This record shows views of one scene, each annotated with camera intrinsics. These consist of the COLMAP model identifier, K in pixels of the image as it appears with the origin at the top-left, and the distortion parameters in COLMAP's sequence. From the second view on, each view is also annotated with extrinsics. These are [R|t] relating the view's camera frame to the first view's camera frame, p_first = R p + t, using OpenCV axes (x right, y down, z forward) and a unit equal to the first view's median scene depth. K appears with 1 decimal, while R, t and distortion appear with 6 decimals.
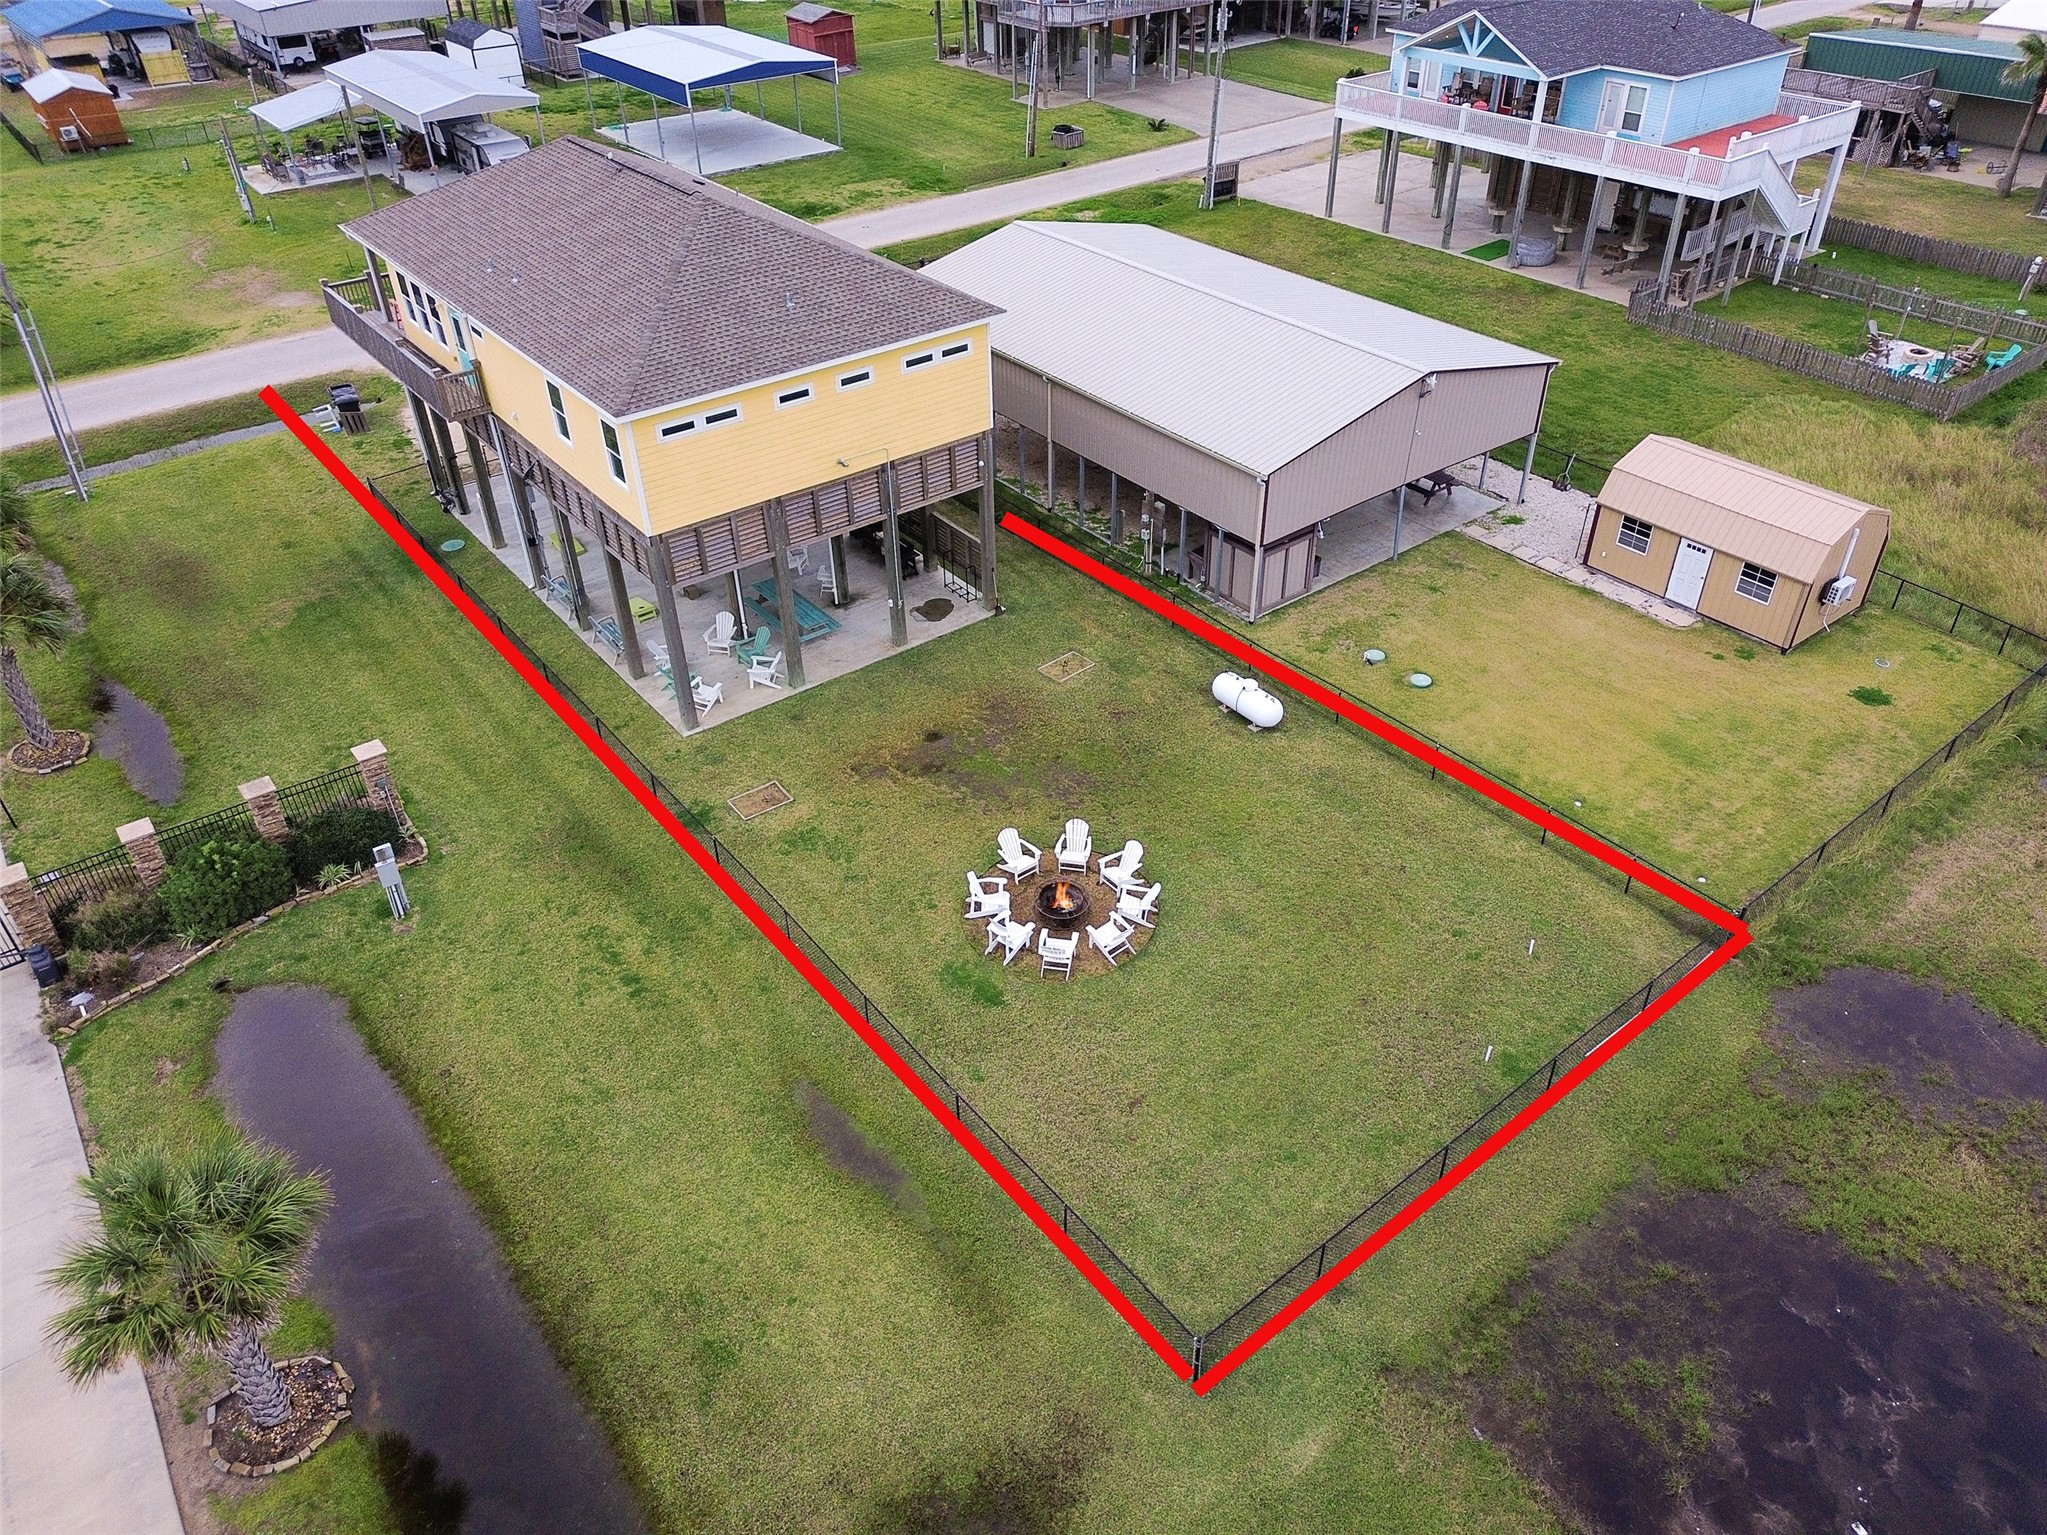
lens RADIAL K [[1451.1, 0, 1031.1], [0, 1451.1, 765.8], [0, 0, 1]] dist [0.036157, -0.025778]
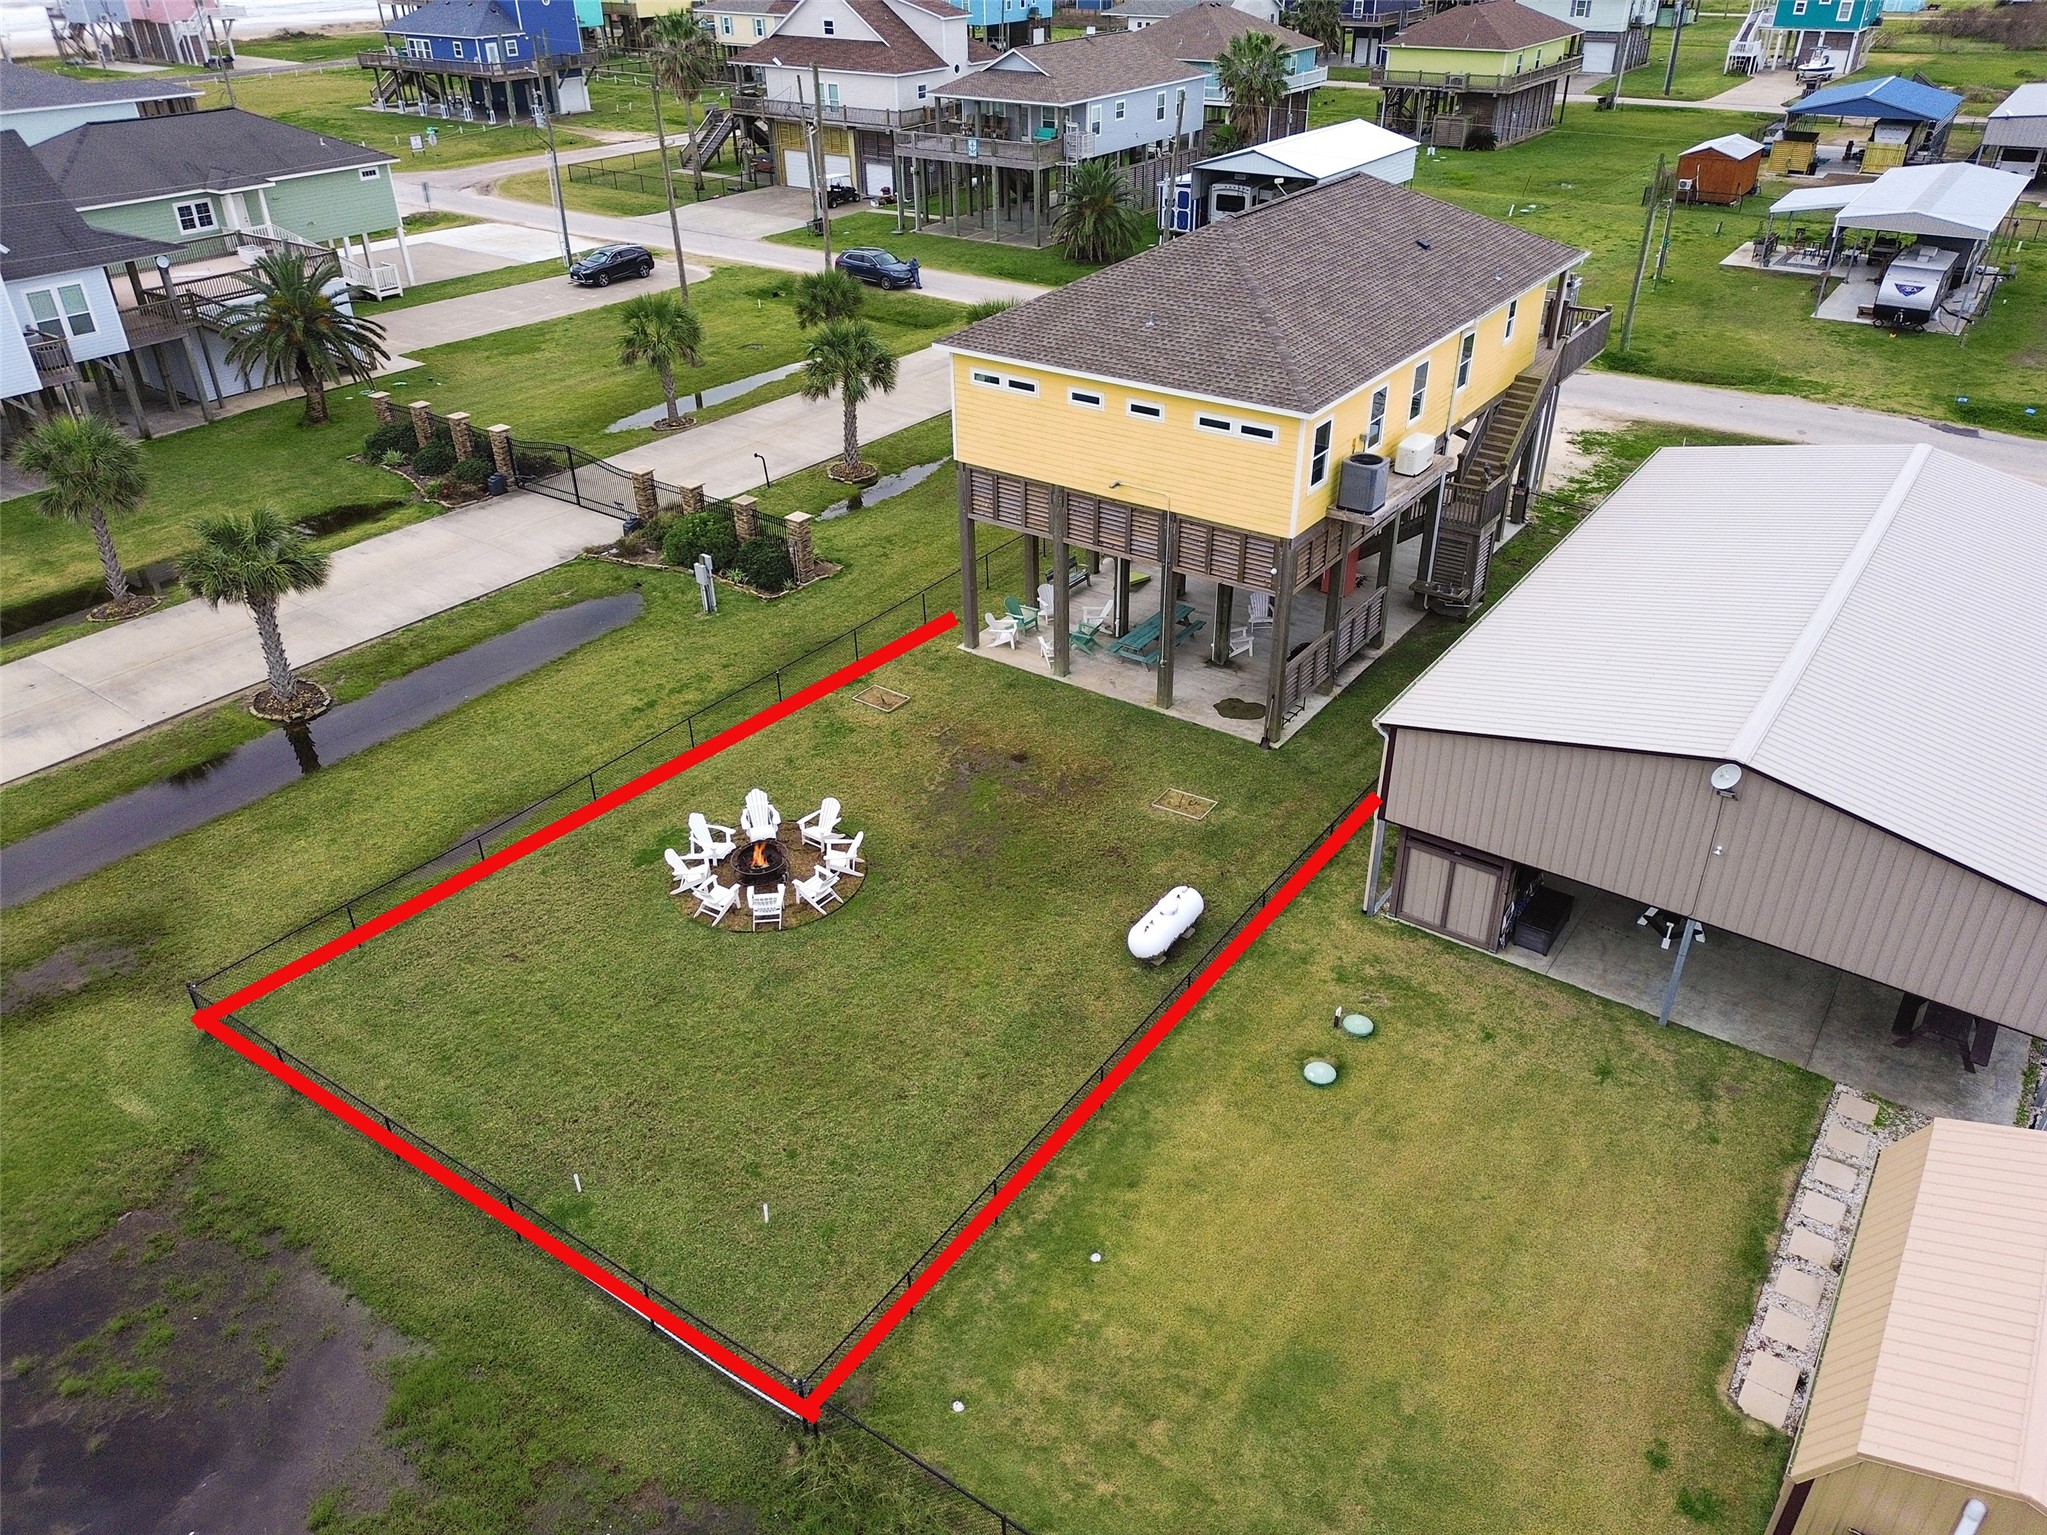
lens RADIAL K [[1451.1, 0, 1031.1], [0, 1451.1, 768.1], [0, 0, 1]] dist [0.036157, -0.025778]
pose [[0.288035, 0.509160, -0.811044, 0.762802], [-0.553431, 0.779685, 0.292927, -0.318271], [0.781505, 0.364483, 0.506361, 0.526940]]
